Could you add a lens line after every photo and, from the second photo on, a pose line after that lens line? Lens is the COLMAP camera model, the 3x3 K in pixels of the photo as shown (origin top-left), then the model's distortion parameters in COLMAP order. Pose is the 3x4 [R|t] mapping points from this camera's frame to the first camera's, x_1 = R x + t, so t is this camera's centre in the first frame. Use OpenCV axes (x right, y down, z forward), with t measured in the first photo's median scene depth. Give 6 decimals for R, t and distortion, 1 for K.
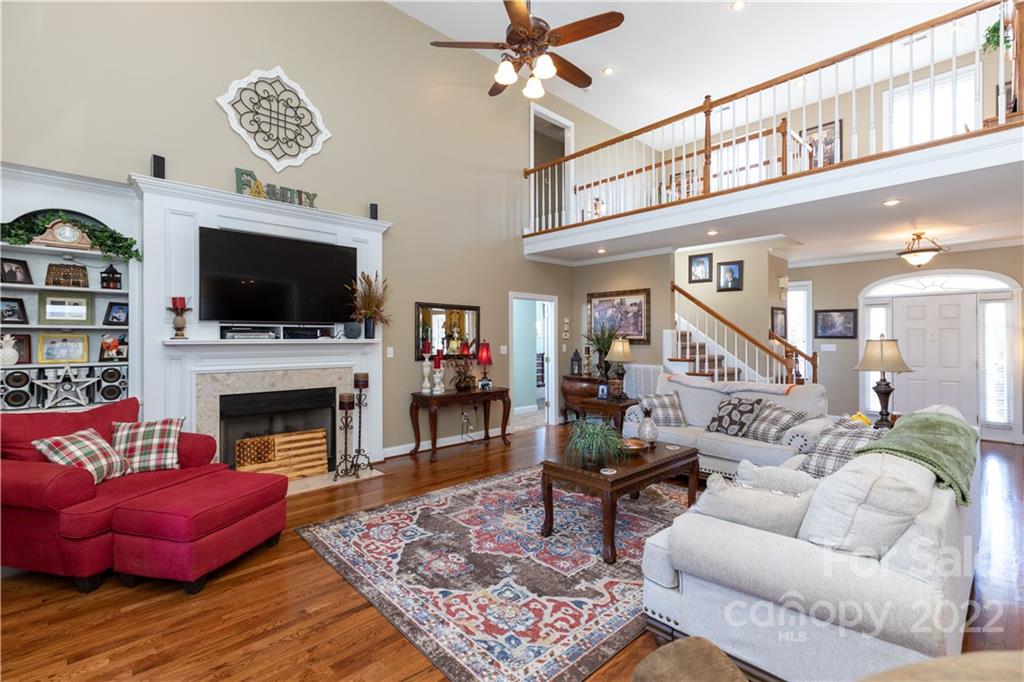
lens RADIAL K [[465.8, 0, 503.8], [0, 465.8, 336.0], [0, 0, 1]] dist [0.003346, -0.003716]
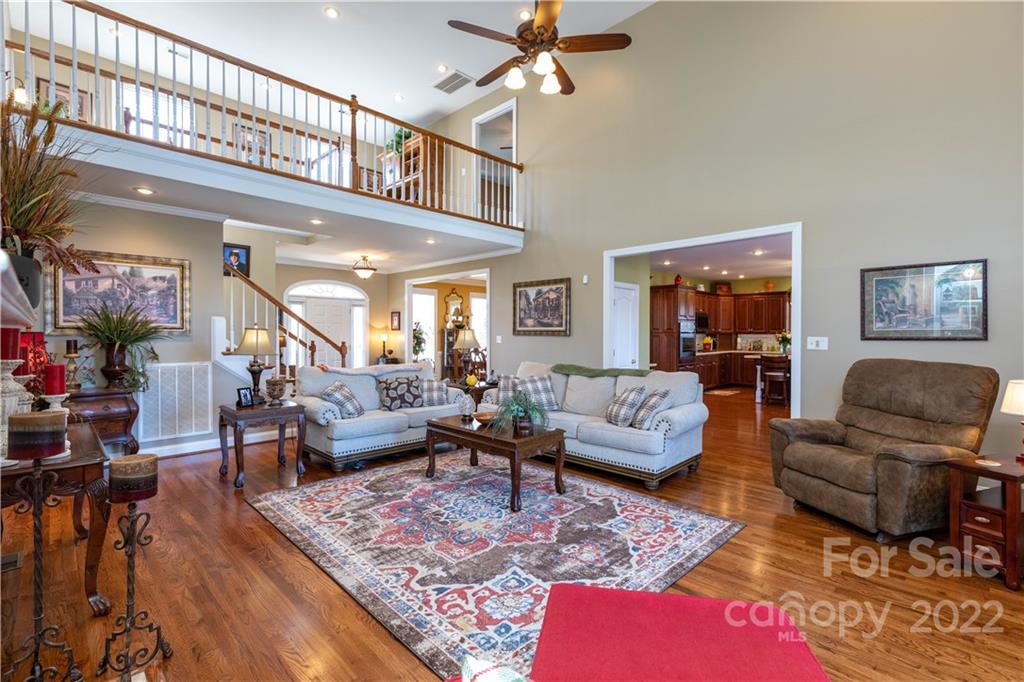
lens RADIAL K [[465.8, 0, 513.7], [0, 465.8, 337.9], [0, 0, 1]] dist [0.003346, -0.003716]
pose [[-0.059505, -0.008229, 0.998194, -0.734152], [-0.007502, 0.999941, 0.007796, 0.020153], [-0.998200, -0.007025, -0.059563, 0.814784]]
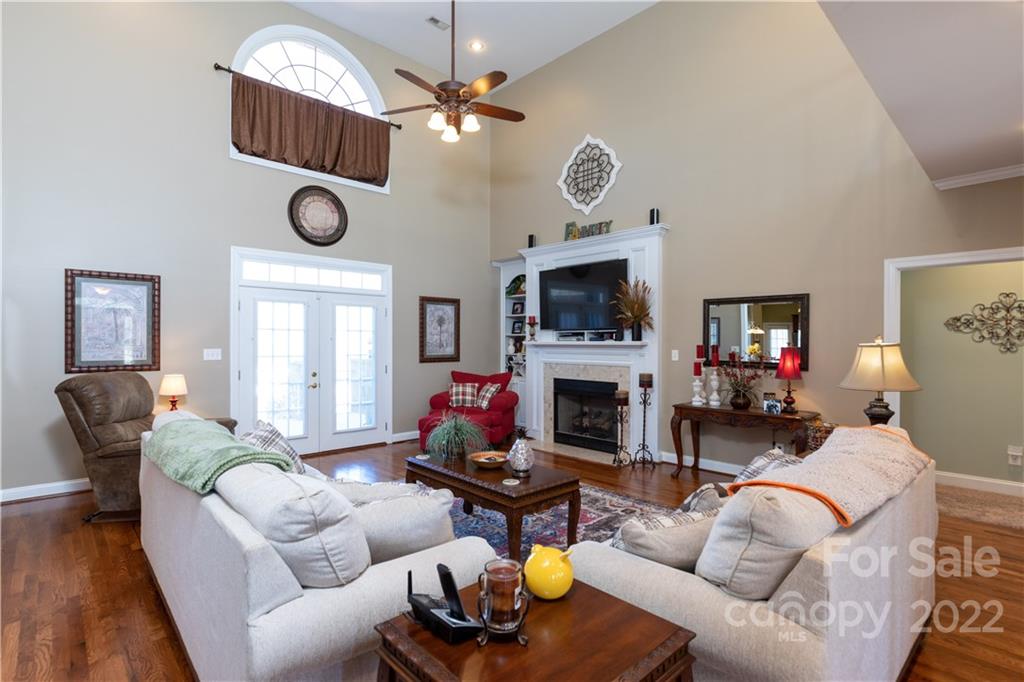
lens RADIAL K [[481.2, 0, 494.5], [0, 481.2, 342.7], [0, 0, 1]] dist [-0.006440, -0.000084]
pose [[-0.011151, 0.002498, -0.999935, 0.968752], [0.005920, 0.999980, 0.002432, 0.006402], [0.999920, -0.005892, -0.011165, 0.822697]]
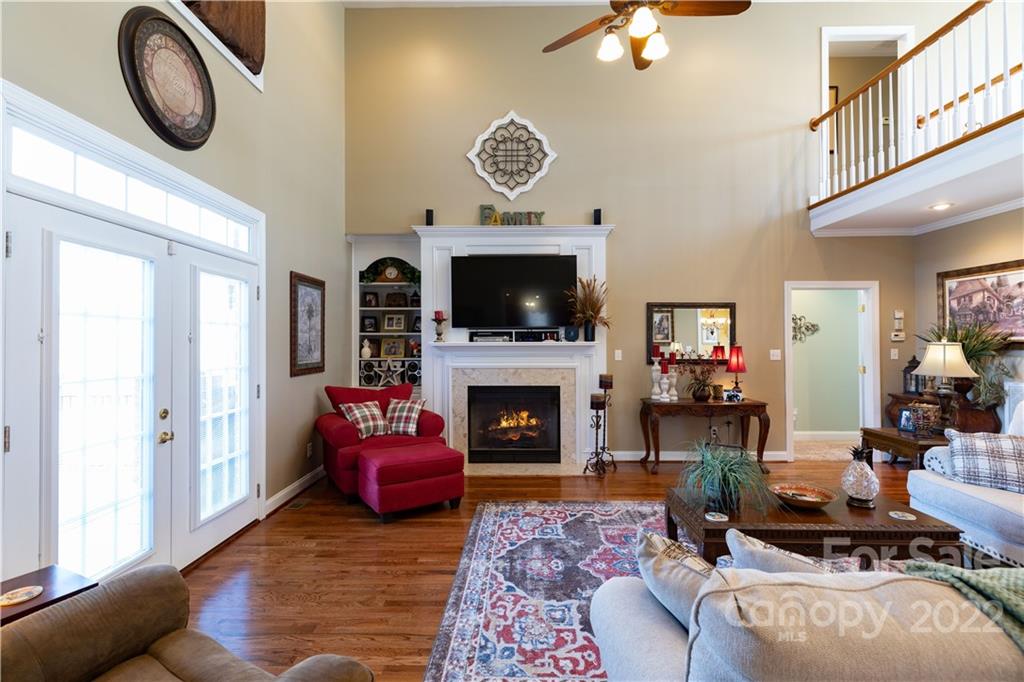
lens RADIAL K [[465.8, 0, 497.5], [0, 465.8, 338.1], [0, 0, 1]] dist [0.003346, -0.003716]
pose [[0.711498, -0.005648, -0.702666, 0.348128], [0.006385, 0.999978, -0.001573, -0.001573], [0.702659, -0.003368, 0.711518, 0.146573]]
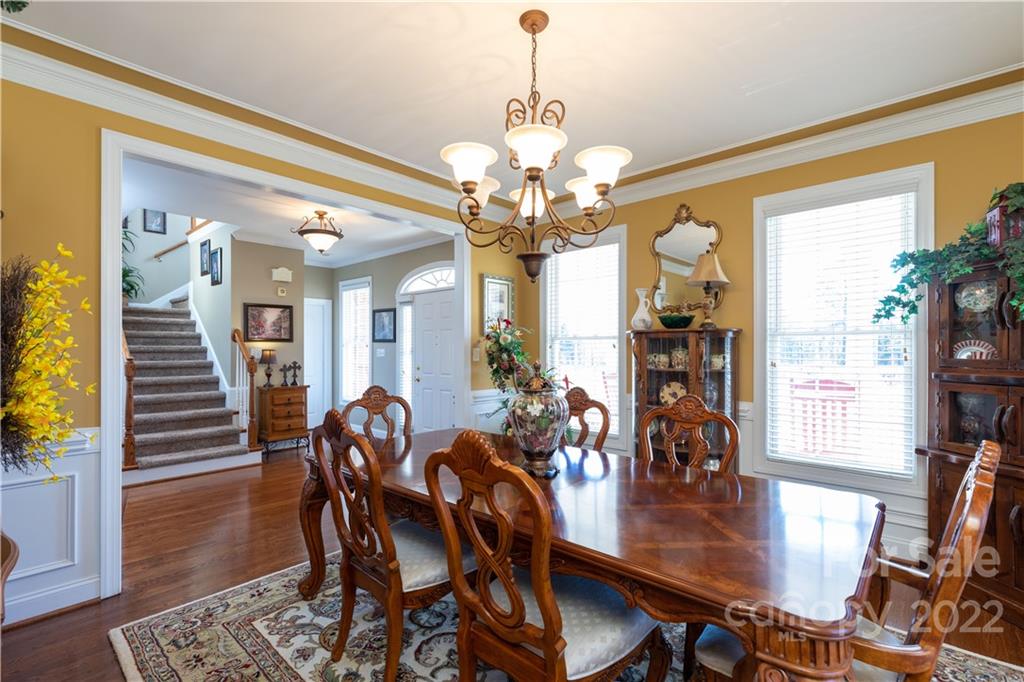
lens RADIAL K [[465.8, 0, 514.0], [0, 465.8, 348.9], [0, 0, 1]] dist [0.003346, -0.003716]
pose [[0.996551, -0.001200, 0.082979, 1.504047], [0.000759, 0.999985, 0.005351, 0.022883], [-0.082985, -0.005270, 0.996537, 0.185289]]
